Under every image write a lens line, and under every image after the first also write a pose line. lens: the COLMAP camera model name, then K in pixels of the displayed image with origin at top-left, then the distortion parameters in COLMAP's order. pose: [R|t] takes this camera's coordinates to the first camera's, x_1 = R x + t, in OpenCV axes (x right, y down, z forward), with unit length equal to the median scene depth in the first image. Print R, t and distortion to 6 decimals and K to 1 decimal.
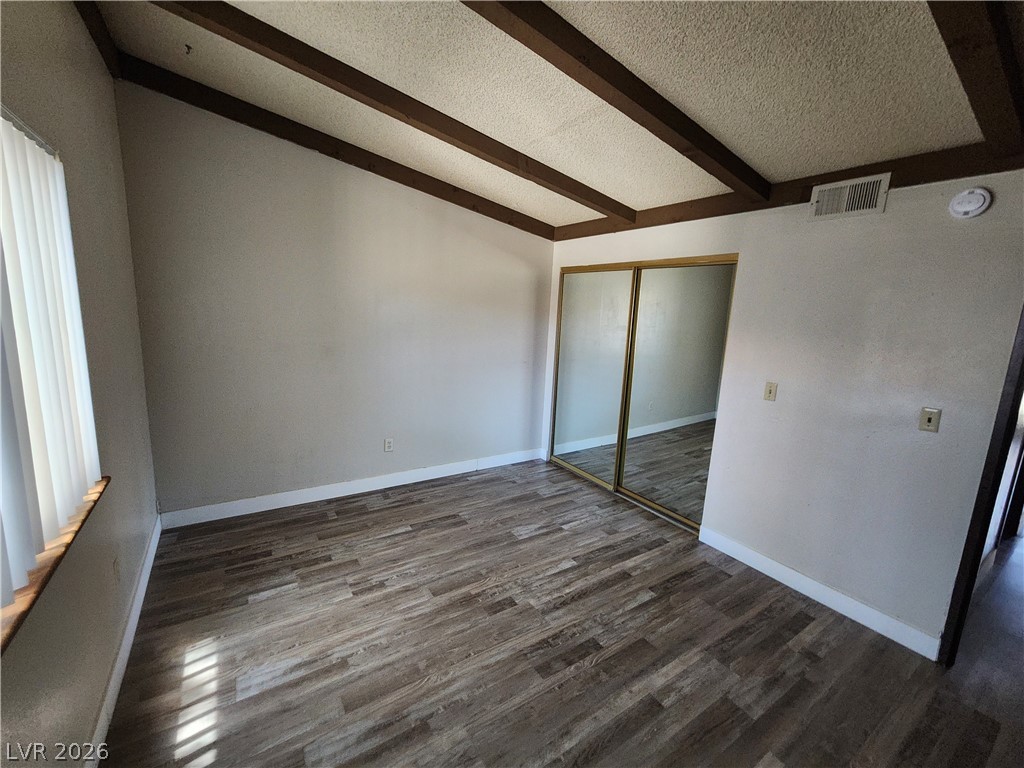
lens RADIAL K [[423.2, 0, 512.7], [0, 423.2, 383.0], [0, 0, 1]] dist [0.000969, 0.000235]
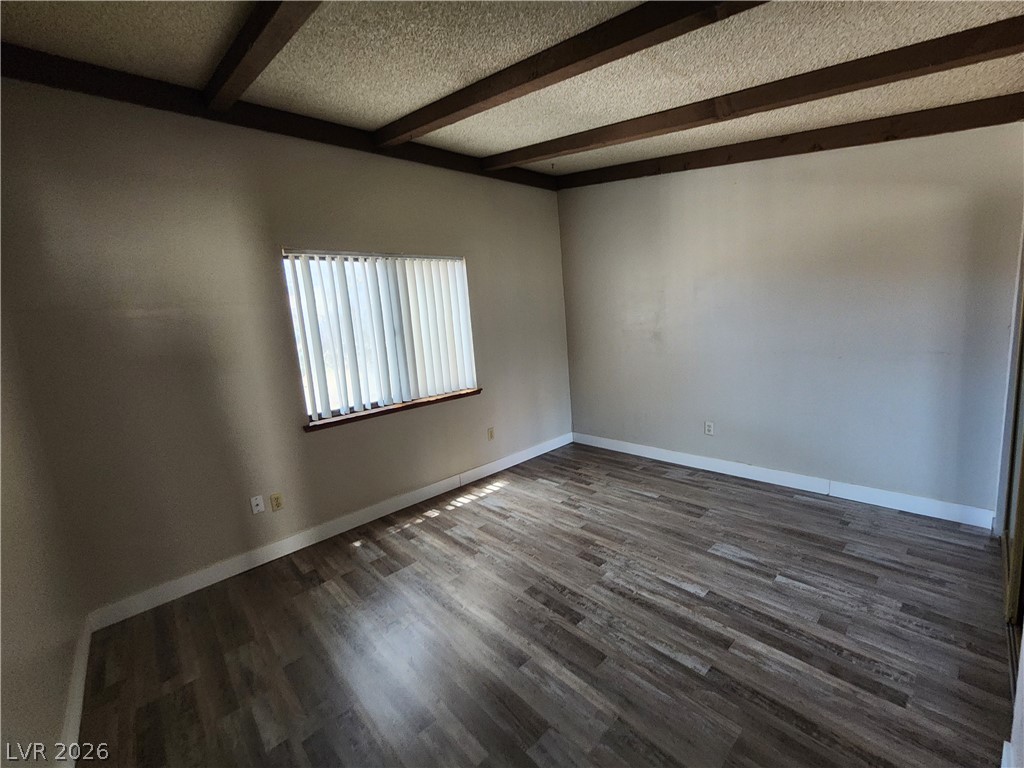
lens RADIAL K [[423.2, 0, 514.2], [0, 423.2, 382.1], [0, 0, 1]] dist [0.000969, 0.000235]
pose [[0.158335, 0.088886, -0.983376, 0.845341], [-0.084081, 0.993536, 0.076266, -0.002872], [0.983799, 0.070608, 0.164785, 0.495831]]
